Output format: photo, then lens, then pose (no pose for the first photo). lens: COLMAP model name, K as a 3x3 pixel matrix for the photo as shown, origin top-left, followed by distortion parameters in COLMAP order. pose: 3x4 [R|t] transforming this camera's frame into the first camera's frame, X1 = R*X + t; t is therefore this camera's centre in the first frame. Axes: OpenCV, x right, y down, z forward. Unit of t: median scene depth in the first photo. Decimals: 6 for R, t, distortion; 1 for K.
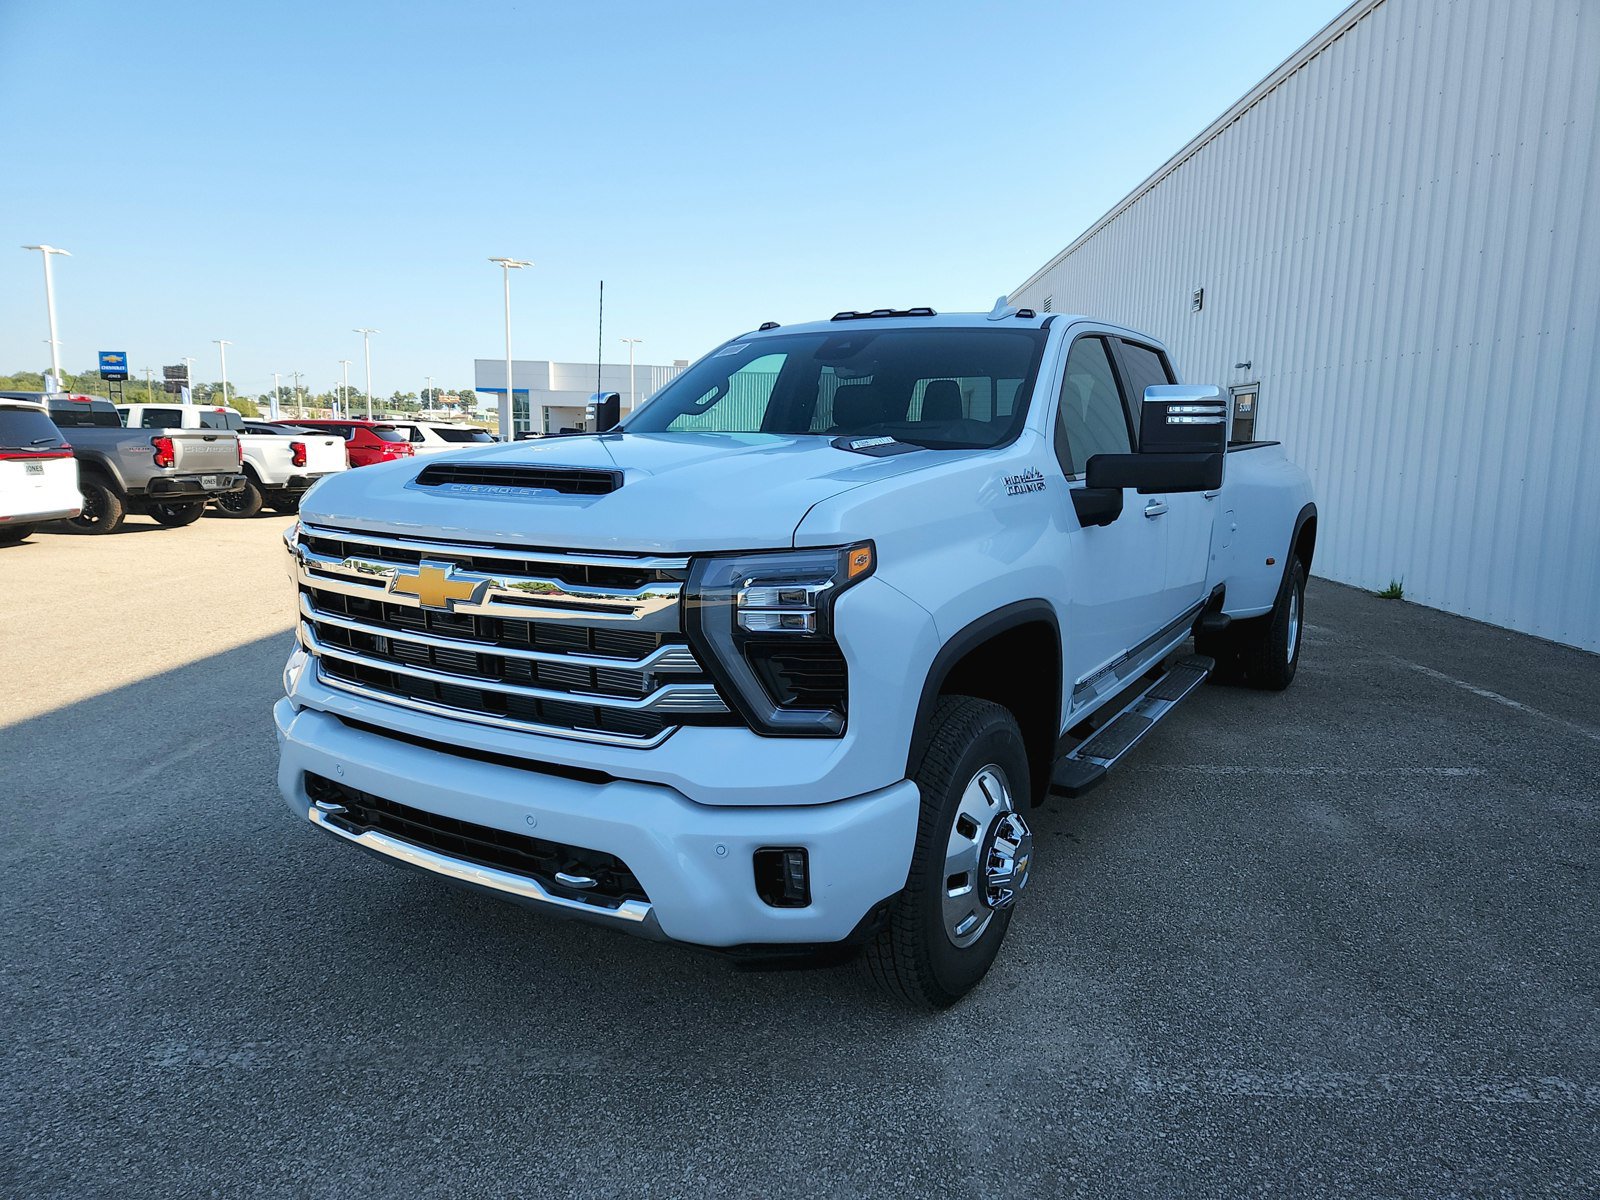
lens RADIAL K [[1067.7, 0, 810.3], [0, 1067.7, 608.5], [0, 0, 1]] dist [0.067152, -0.053179]
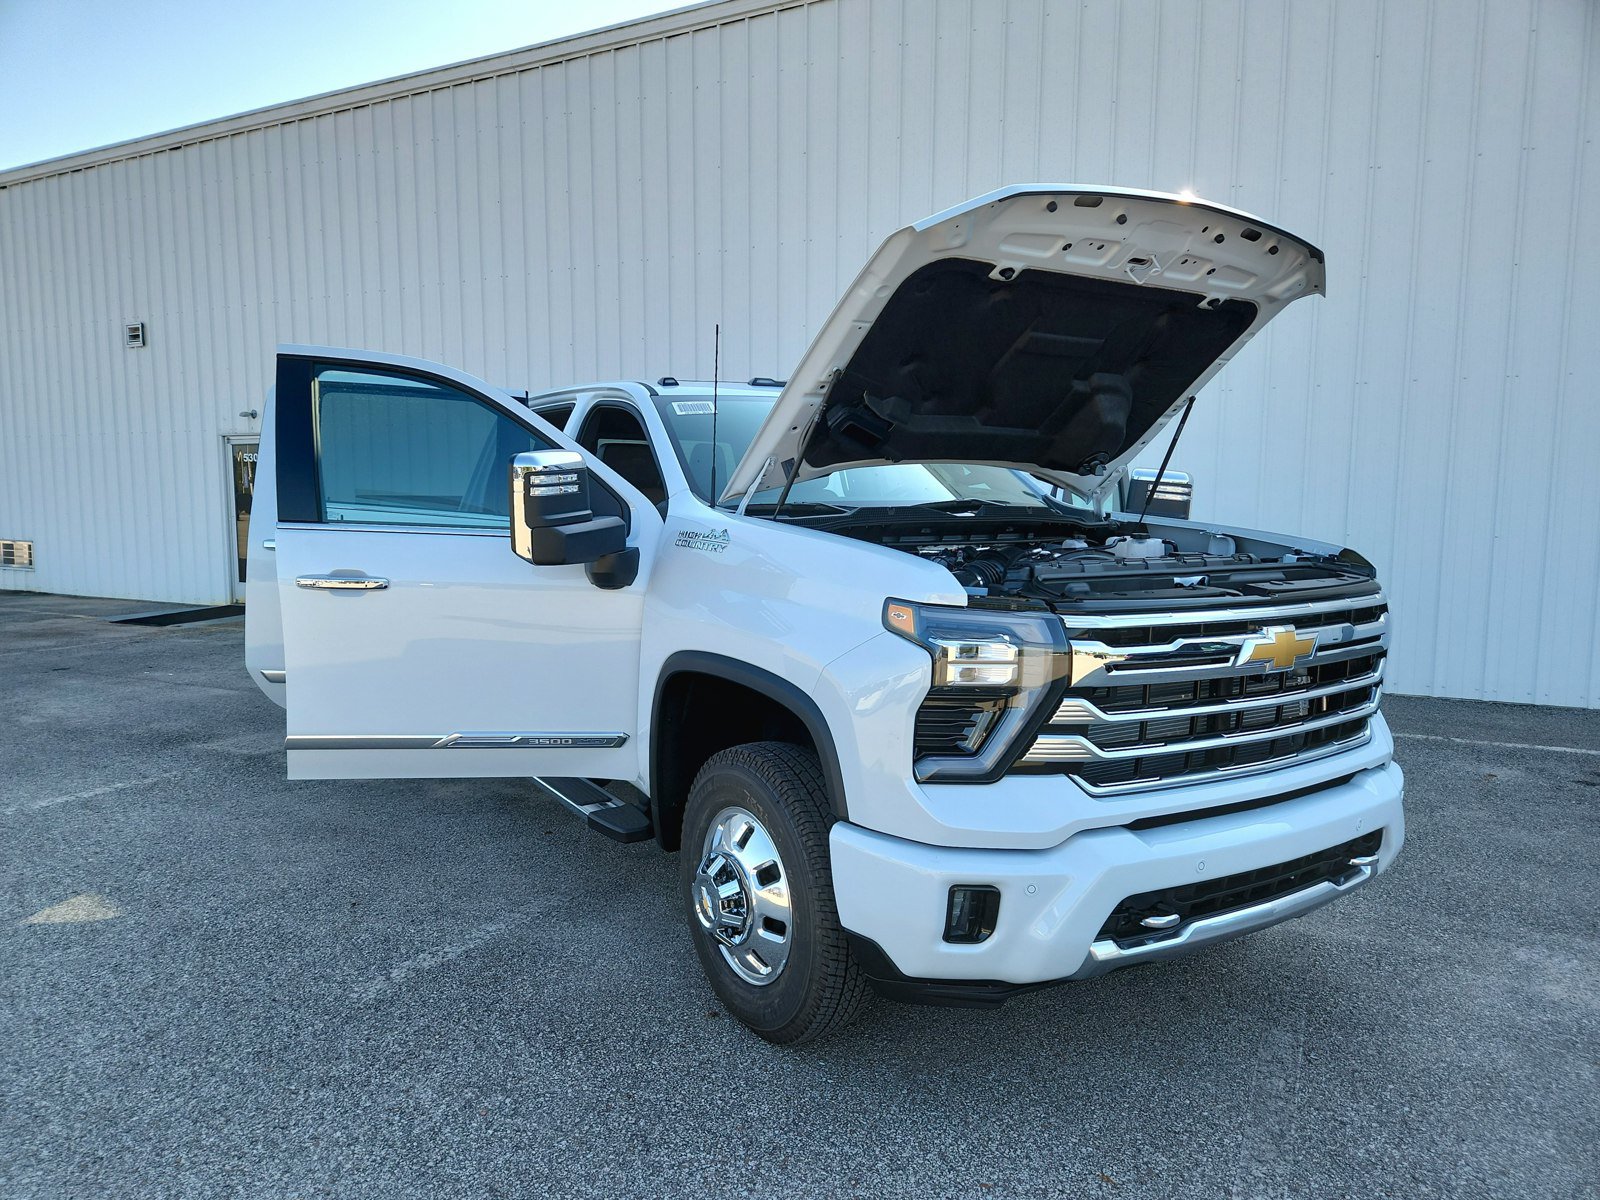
lens RADIAL K [[1067.7, 0, 788.1], [0, 1067.7, 609.0], [0, 0, 1]] dist [0.067152, -0.053179]
pose [[0.443076, -0.105840, 0.890214, -1.352094], [0.142907, 0.988647, 0.046416, -0.159698], [-0.885021, 0.106652, 0.453171, 0.834950]]
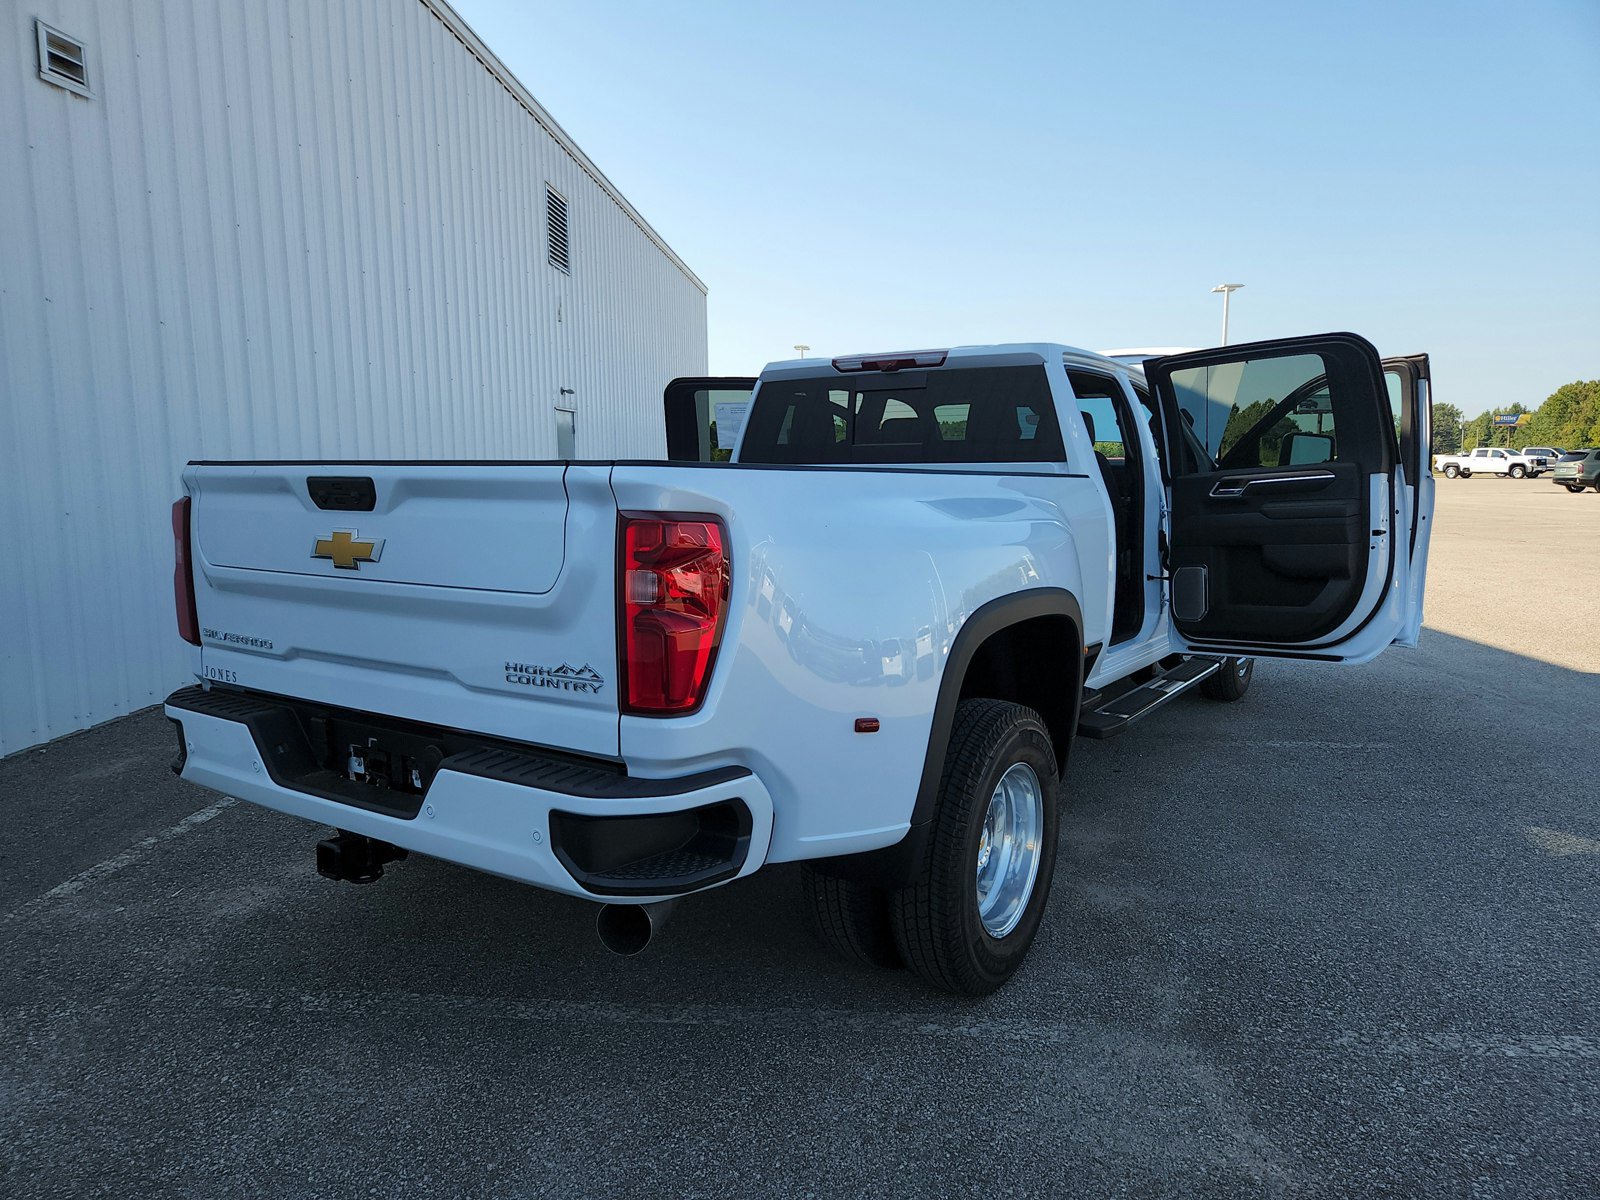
lens RADIAL K [[1067.7, 0, 793.0], [0, 1067.7, 600.7], [0, 0, 1]] dist [0.067152, -0.053179]
pose [[-0.999012, -0.014943, 0.041859, 0.492469], [-0.002538, 0.959431, 0.281932, -0.594978], [-0.044374, 0.281547, -0.958521, 3.768871]]
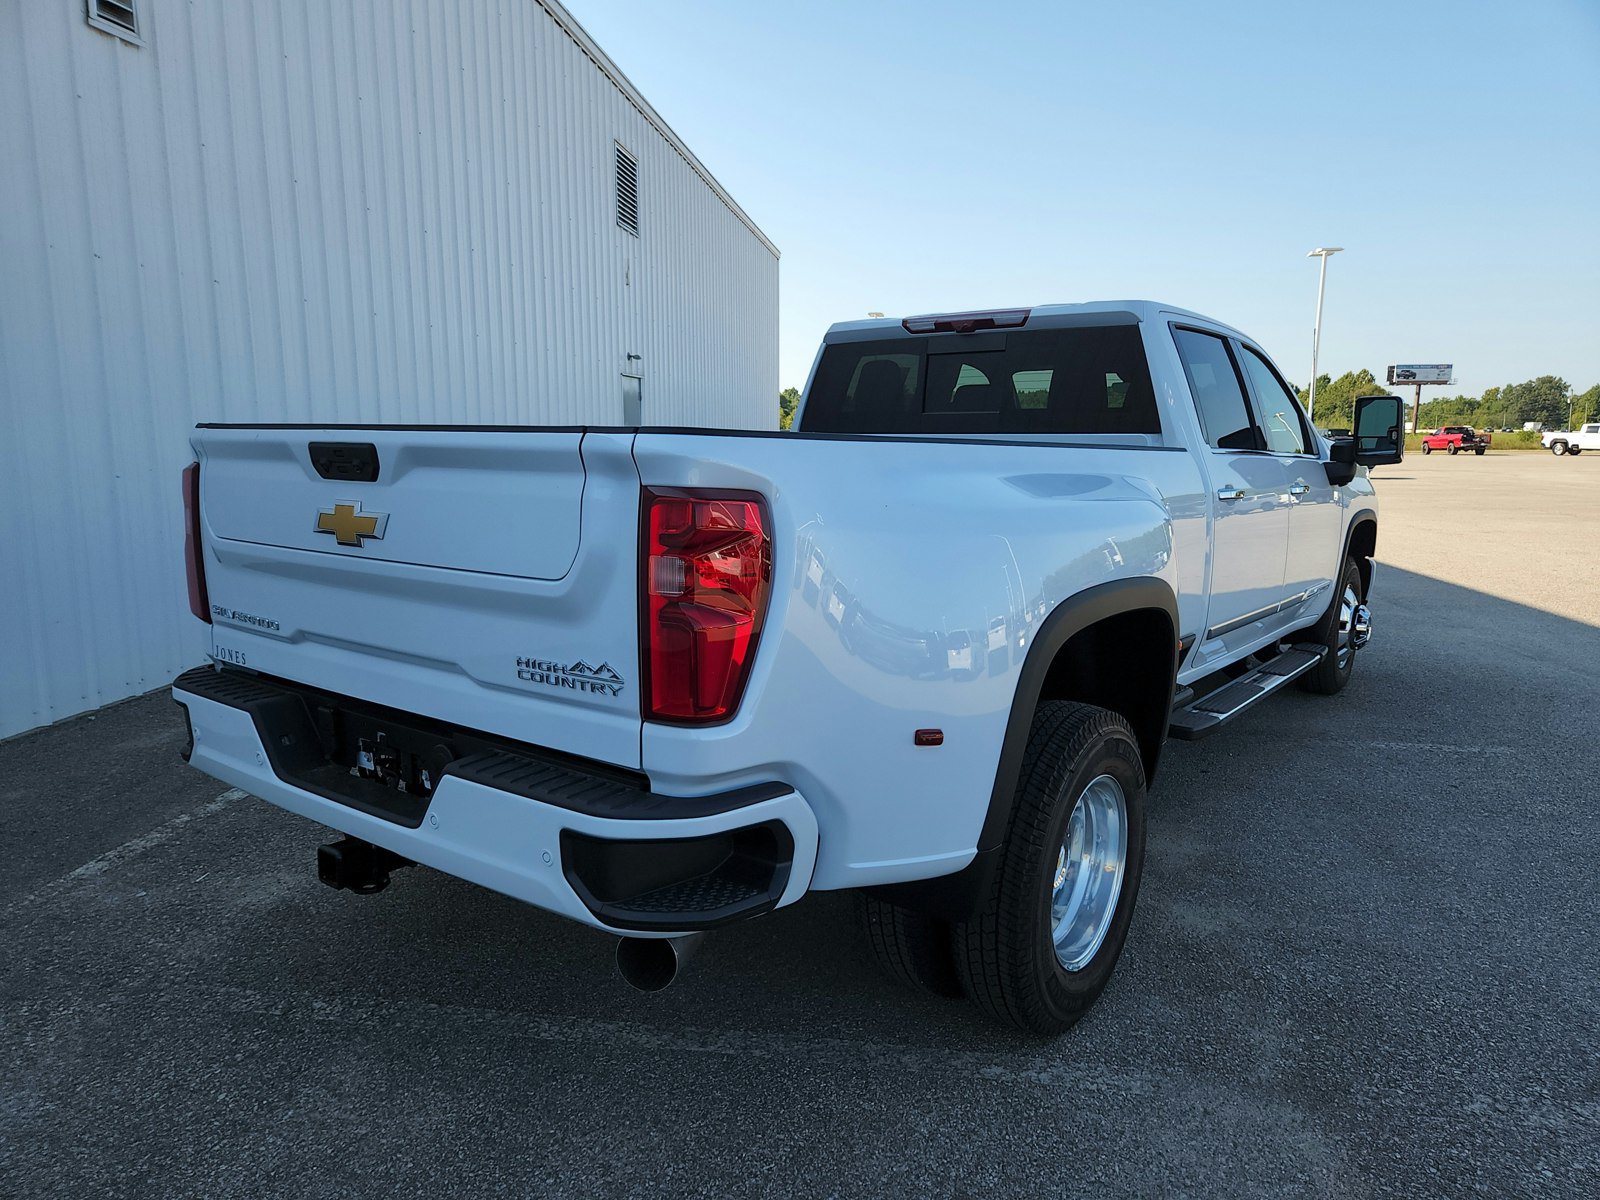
lens RADIAL K [[1067.7, 0, 798.1], [0, 1067.7, 605.2], [0, 0, 1]] dist [0.067152, -0.053179]
pose [[-0.994310, -0.035982, 0.100262, 0.486532], [-0.002815, 0.949771, 0.312934, -0.576384], [-0.106485, 0.310871, -0.944468, 3.652049]]
